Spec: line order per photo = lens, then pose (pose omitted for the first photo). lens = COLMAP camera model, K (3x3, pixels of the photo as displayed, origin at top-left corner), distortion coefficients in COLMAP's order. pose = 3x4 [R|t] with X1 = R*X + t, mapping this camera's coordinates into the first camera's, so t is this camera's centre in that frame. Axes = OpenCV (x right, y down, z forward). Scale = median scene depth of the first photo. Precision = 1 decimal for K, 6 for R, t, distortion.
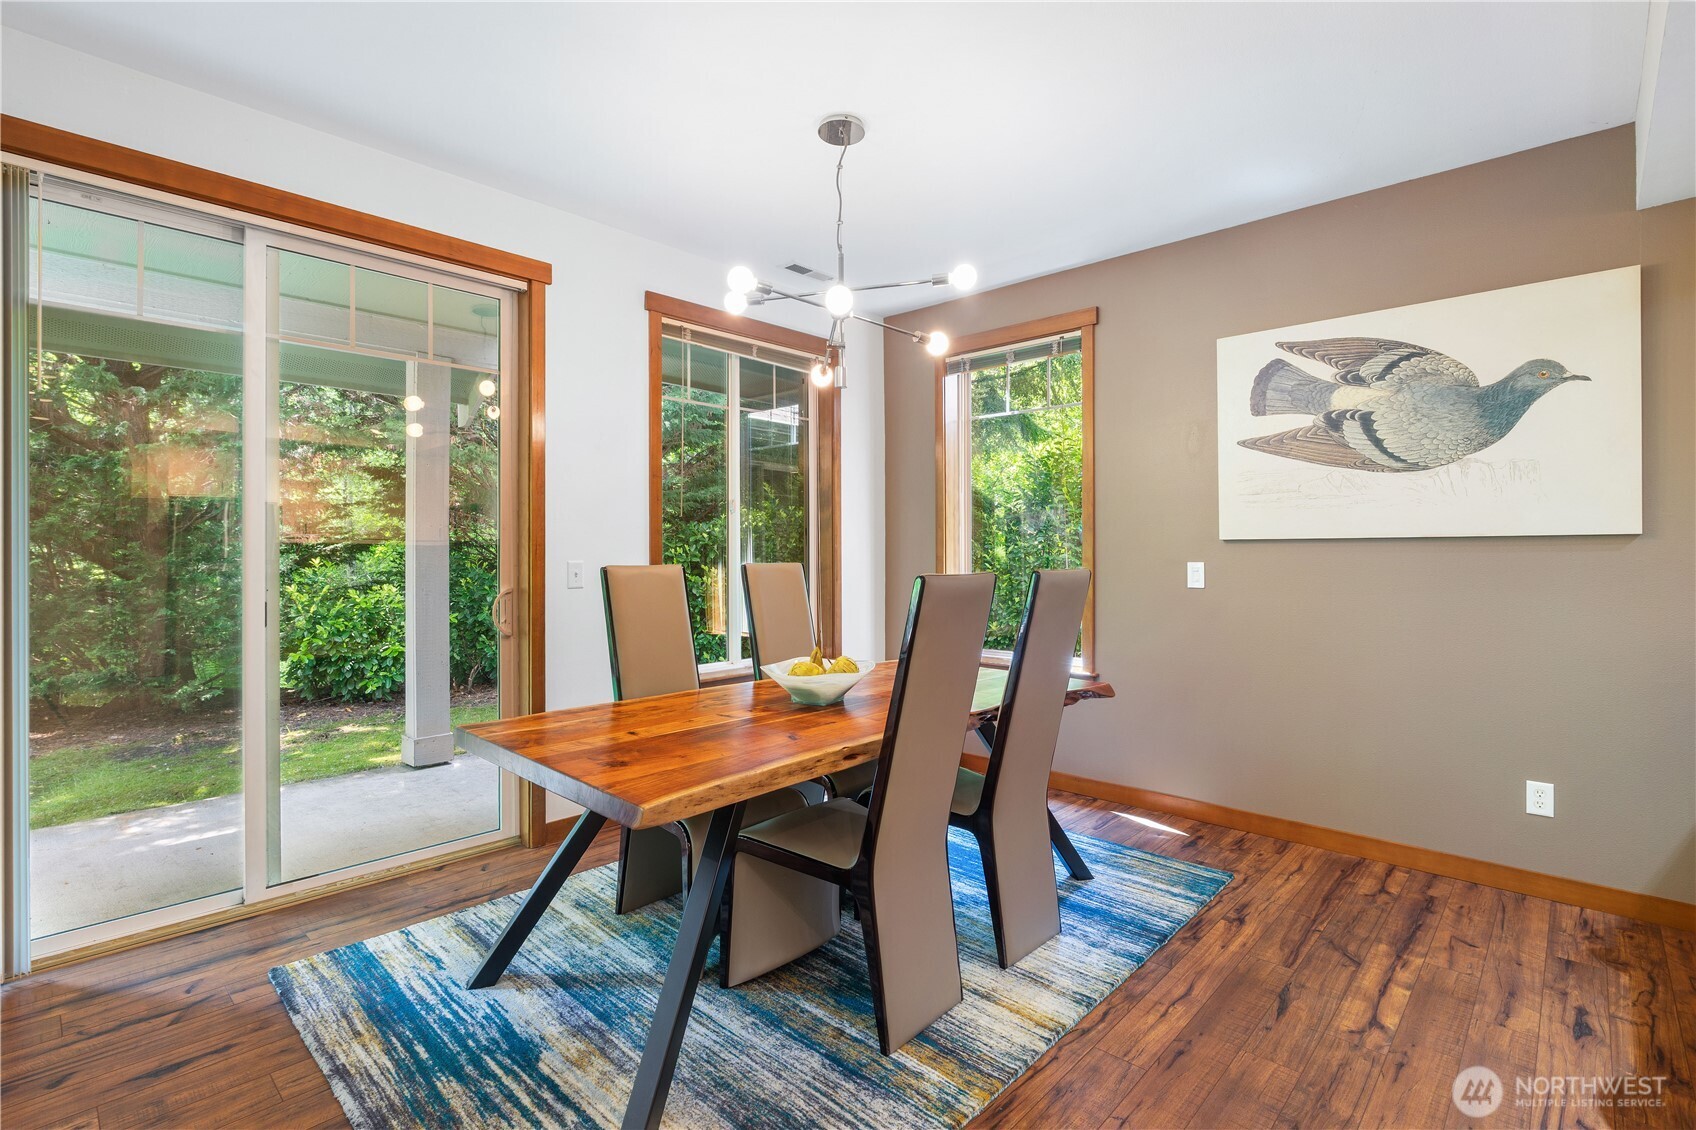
lens RADIAL K [[783.5, 0, 852.4], [0, 783.5, 554.6], [0, 0, 1]] dist [-0.006590, 0.000052]
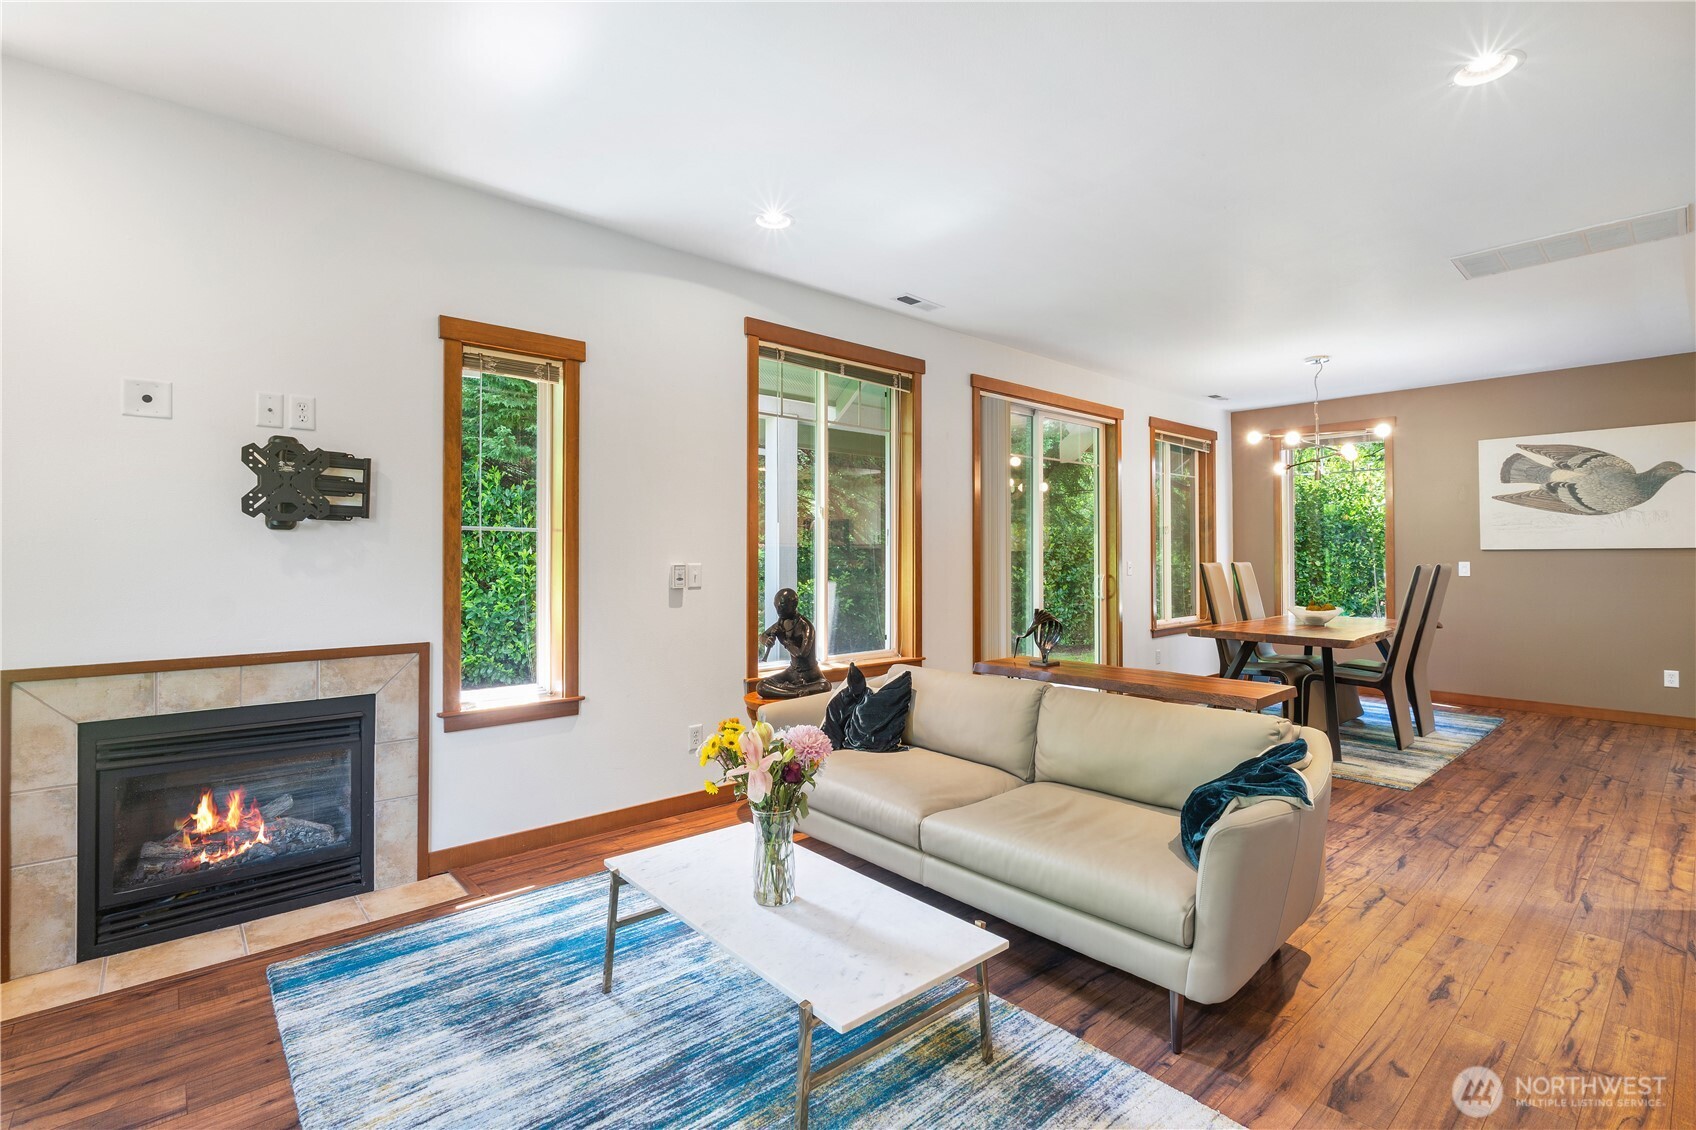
lens RADIAL K [[785.7, 0, 851.4], [0, 785.7, 549.7], [0, 0, 1]] dist [-0.005673, -0.000084]
pose [[0.996024, -0.000701, -0.089087, -0.961319], [-0.000308, 0.999936, -0.011311, 0.002808], [0.089090, 0.011294, 0.995960, -1.101747]]
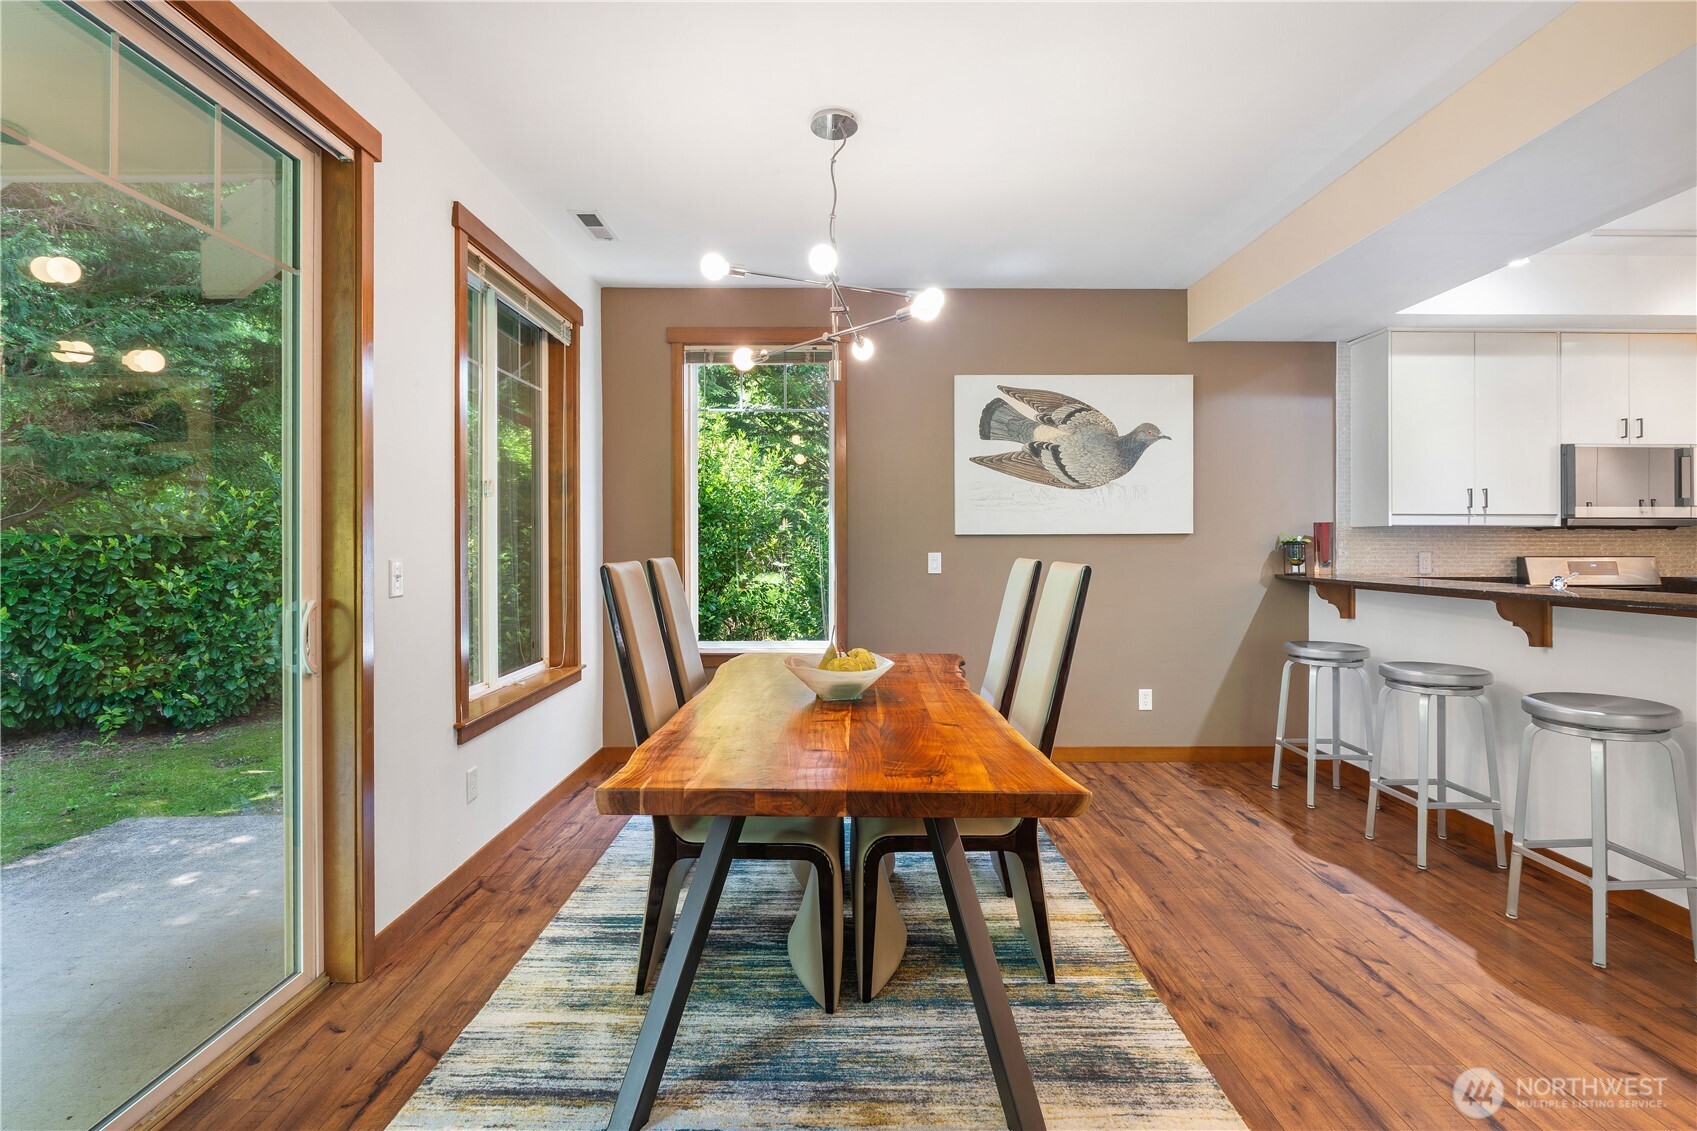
lens RADIAL K [[788.2, 0, 844.8], [0, 788.2, 542.9], [0, 0, 1]] dist [-0.005854, -0.000684]
pose [[0.730327, -0.000126, 0.683097, -0.605370], [0.002916, 0.999991, -0.002933, -0.002958], [-0.683091, 0.004134, 0.730322, 0.226010]]
